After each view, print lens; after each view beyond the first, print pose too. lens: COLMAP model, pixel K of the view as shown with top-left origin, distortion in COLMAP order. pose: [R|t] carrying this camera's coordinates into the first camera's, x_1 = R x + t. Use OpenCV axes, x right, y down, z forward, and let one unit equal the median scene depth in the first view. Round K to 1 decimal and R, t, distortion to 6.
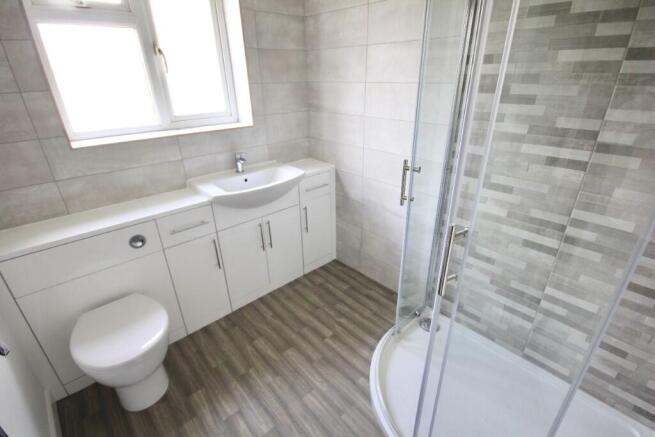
lens RADIAL K [[318.3, 0, 334.5], [0, 318.3, 215.2], [0, 0, 1]] dist [0.006587, -0.003228]
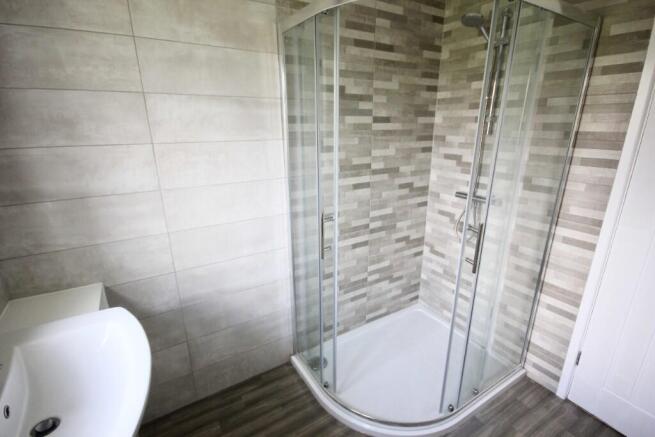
lens RADIAL K [[318.3, 0, 325.7], [0, 318.3, 217.5], [0, 0, 1]] dist [0.006587, -0.003228]
pose [[0.182201, -0.270926, 0.945199, -0.592721], [0.399434, 0.898791, 0.180628, -0.276127], [-0.898474, 0.344634, 0.271978, 0.588990]]
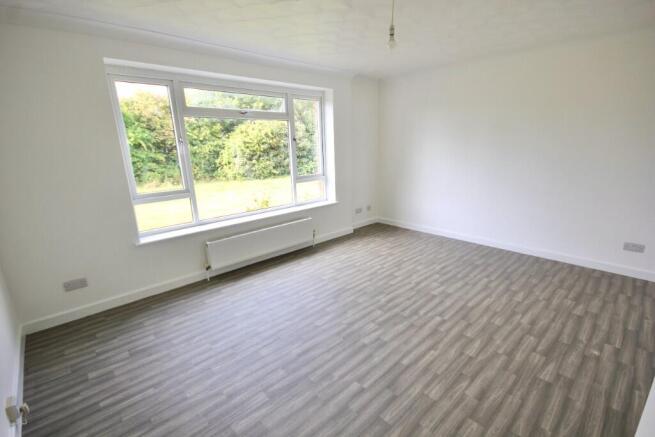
lens RADIAL K [[299.5, 0, 322.0], [0, 299.5, 223.5], [0, 0, 1]] dist [0.005265, -0.000201]
pose [[0.000454, -0.262662, 0.964888, -1.229036], [0.413410, 0.878623, 0.238984, -0.525527], [-0.910545, 0.398786, 0.108986, 1.249961]]
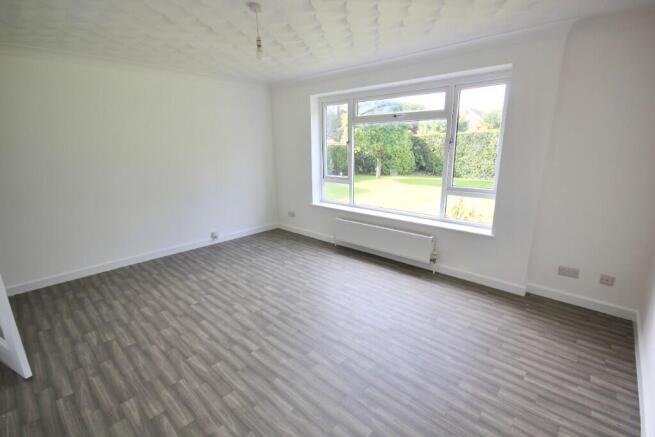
lens RADIAL K [[299.5, 0, 341.0], [0, 299.5, 228.2], [0, 0, 1]] dist [0.005265, -0.000201]
pose [[0.993803, -0.036959, 0.104828, 0.220528], [0.050459, 0.990332, -0.129211, 0.095928], [-0.099039, 0.133700, 0.986061, -0.222407]]
